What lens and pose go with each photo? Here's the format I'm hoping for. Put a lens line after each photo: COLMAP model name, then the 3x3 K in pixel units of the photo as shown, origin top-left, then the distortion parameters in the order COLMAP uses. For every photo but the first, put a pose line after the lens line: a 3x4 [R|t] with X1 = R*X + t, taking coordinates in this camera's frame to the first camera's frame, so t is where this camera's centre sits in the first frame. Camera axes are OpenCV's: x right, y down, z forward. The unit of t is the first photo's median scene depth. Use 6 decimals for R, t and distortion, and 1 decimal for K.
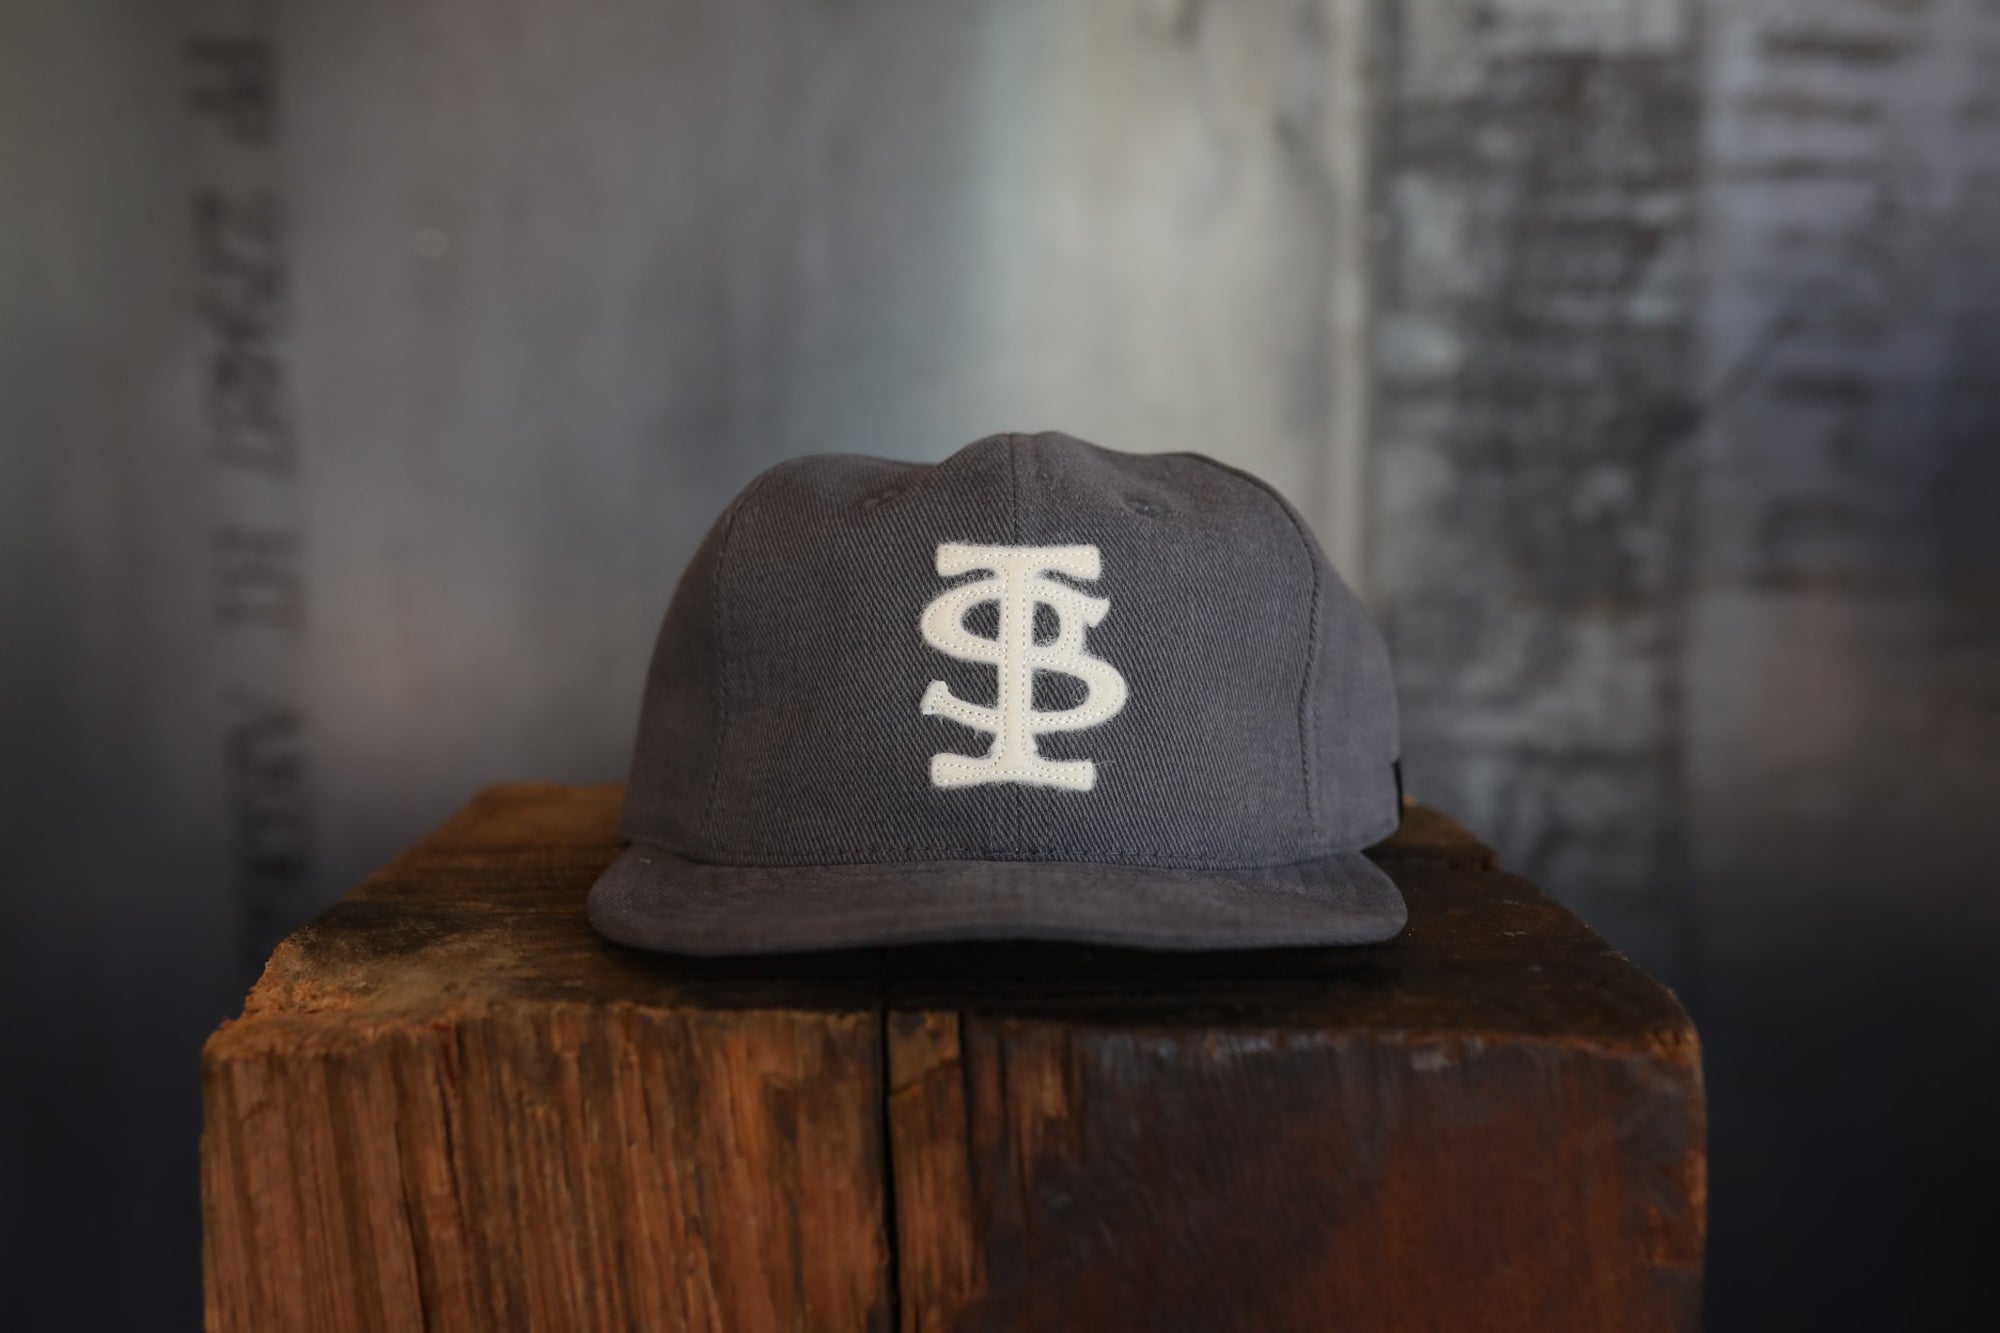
lens RADIAL K [[1968.3, 0, 1000.0], [0, 1968.3, 666.5], [0, 0, 1]] dist [-0.067181, 0.071126]
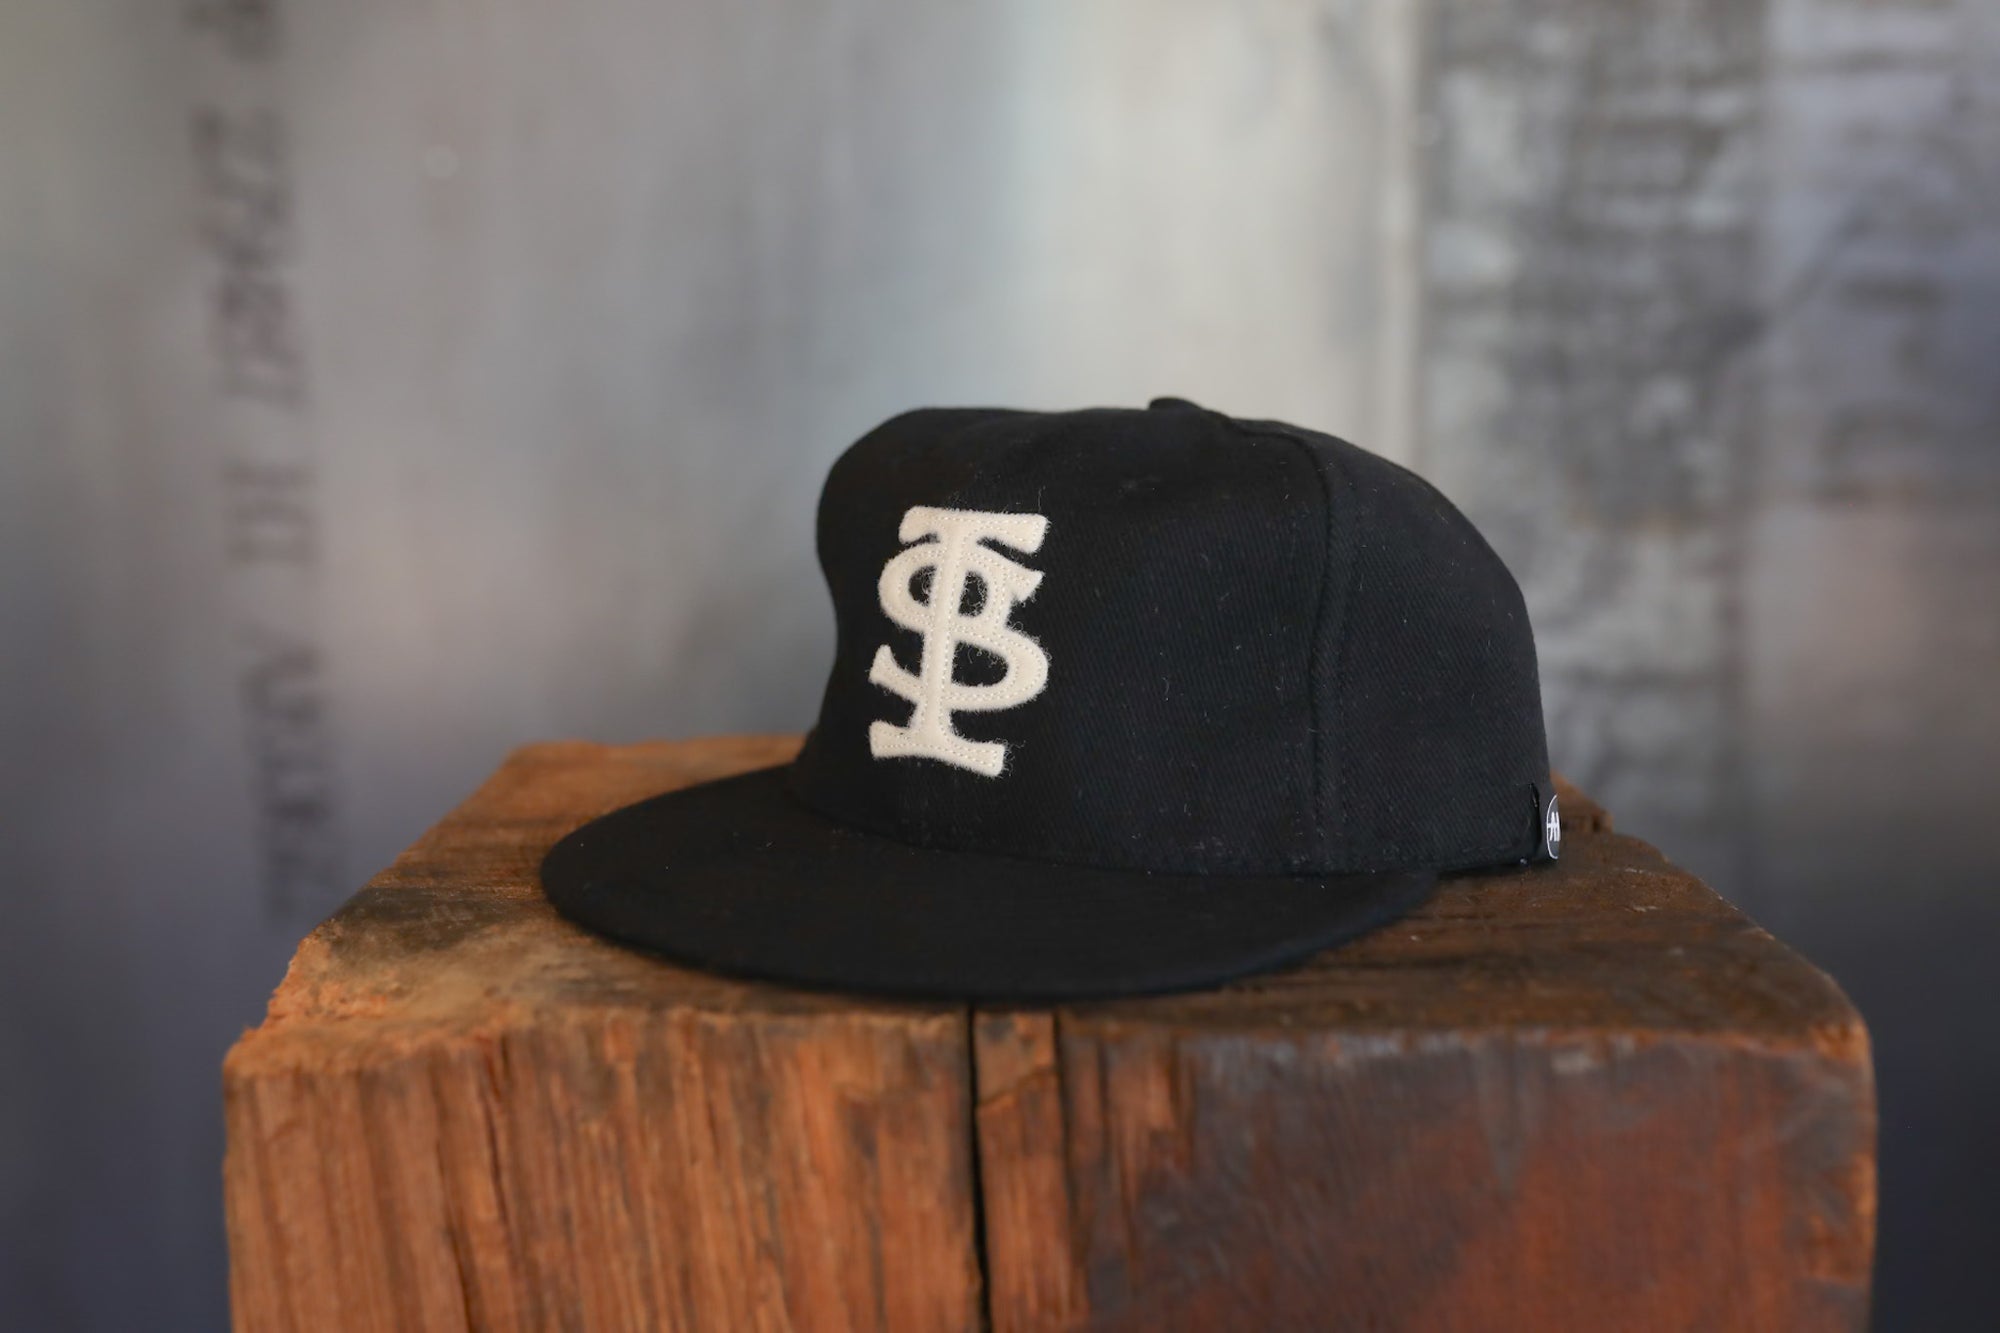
lens RADIAL K [[1968.3, 0, 1000.0], [0, 1968.3, 666.5], [0, 0, 1]] dist [-0.067181, 0.071126]
pose [[0.999870, -0.013318, -0.009044, -0.034977], [0.013711, 0.998896, 0.044923, -0.025779], [0.008435, -0.045041, 0.998950, 0.100663]]
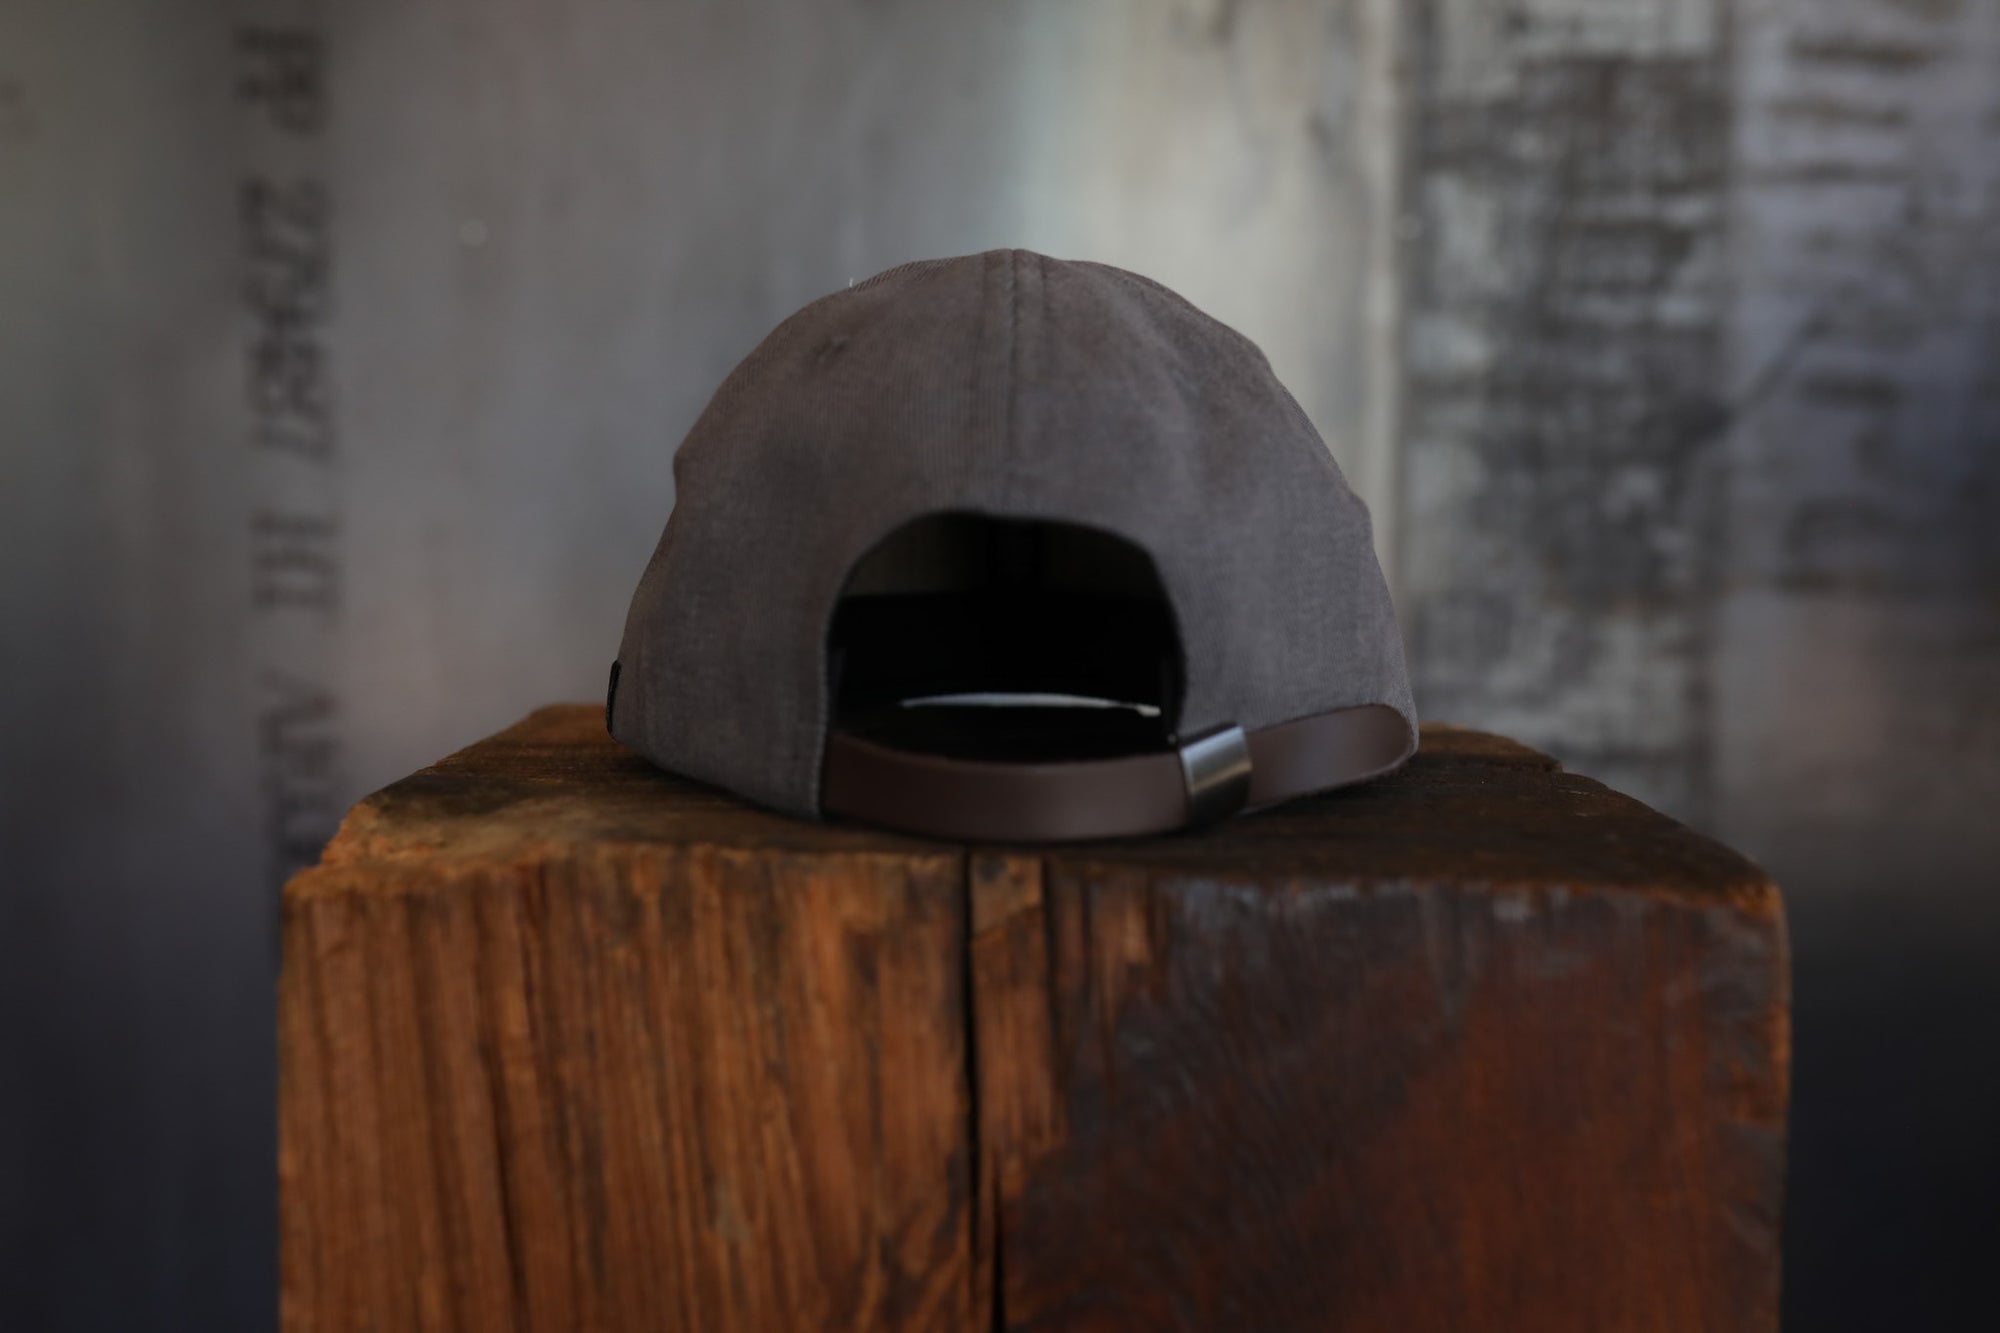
lens RADIAL K [[1958.0, 0, 1000.0], [0, 1958.0, 666.5], [0, 0, 1]] dist [-0.060180, 0.042650]
pose [[0.999934, 0.010541, -0.004595, -0.038393], [-0.010667, 0.999543, -0.028295, 0.106709], [0.004295, 0.028342, 0.999589, 0.002482]]
